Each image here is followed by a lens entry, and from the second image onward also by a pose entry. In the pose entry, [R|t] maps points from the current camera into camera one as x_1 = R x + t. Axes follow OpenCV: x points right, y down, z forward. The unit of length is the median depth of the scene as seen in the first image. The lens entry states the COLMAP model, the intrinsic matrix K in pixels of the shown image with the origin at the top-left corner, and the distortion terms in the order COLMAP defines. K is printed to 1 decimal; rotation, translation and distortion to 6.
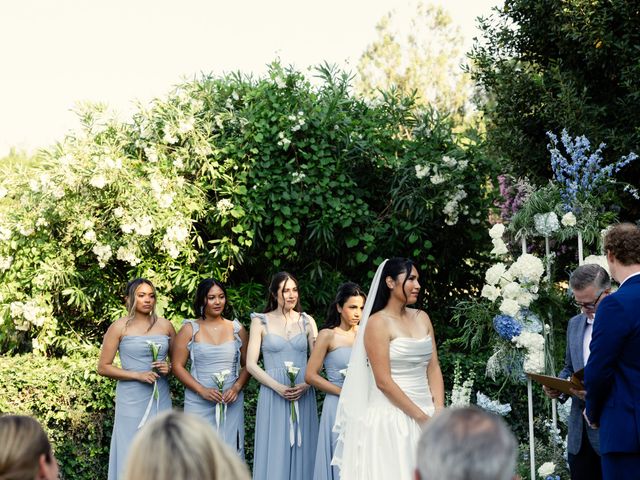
lens RADIAL K [[1383.0, 0, 320.0], [0, 1383.0, 240.0], [0, 0, 1]] dist [0.036461, 0.132255]
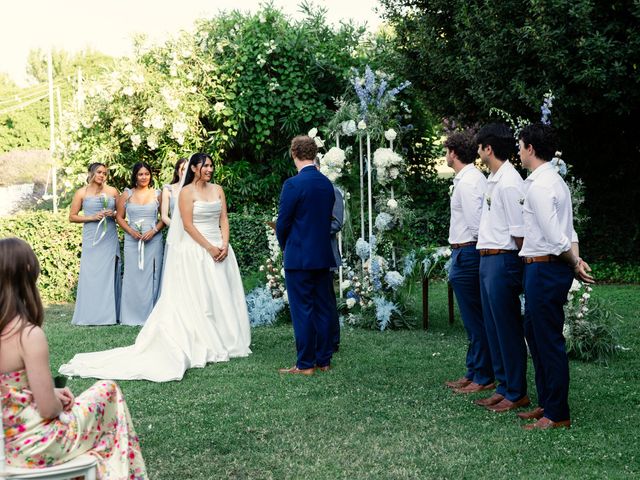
lens RADIAL K [[1144.7, 0, 320.0], [0, 1144.7, 240.0], [0, 0, 1]] dist [0.017330, 0.229571]
pose [[0.993026, 0.010909, -0.117388, 0.174812], [0.001703, 0.994279, 0.106803, -0.014560], [0.117881, -0.106258, 0.987326, -0.172016]]
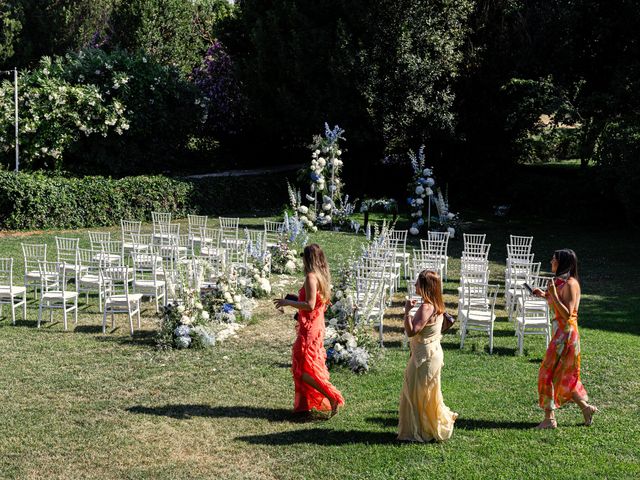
lens RADIAL K [[1084.5, 0, 320.0], [0, 1084.5, 240.0], [0, 0, 1]] dist [0.058861, 0.089120]
pose [[0.808717, -0.018239, 0.587914, -0.958420], [-0.090180, 0.983857, 0.154572, -0.135483], [-0.581243, -0.178023, 0.794018, -0.820418]]
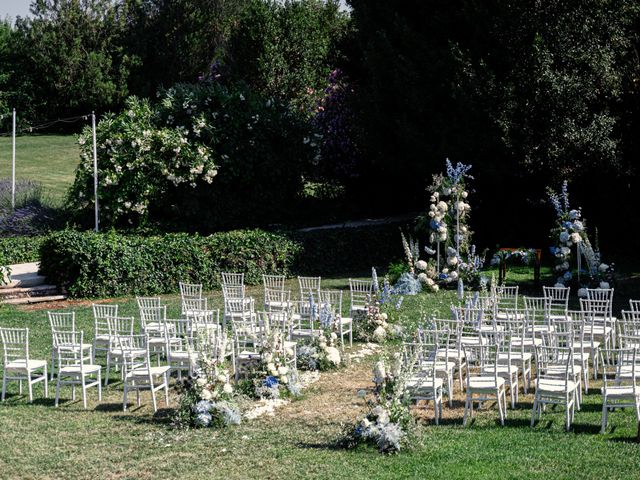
lens RADIAL K [[1383.0, 0, 320.0], [0, 1383.0, 240.0], [0, 0, 1]] dist [0.036461, 0.132255]
pose [[0.899782, -0.017387, 0.435993, -0.871816], [-0.037765, 0.992353, 0.117512, -0.155177], [-0.434702, -0.122200, 0.892245, -0.986677]]
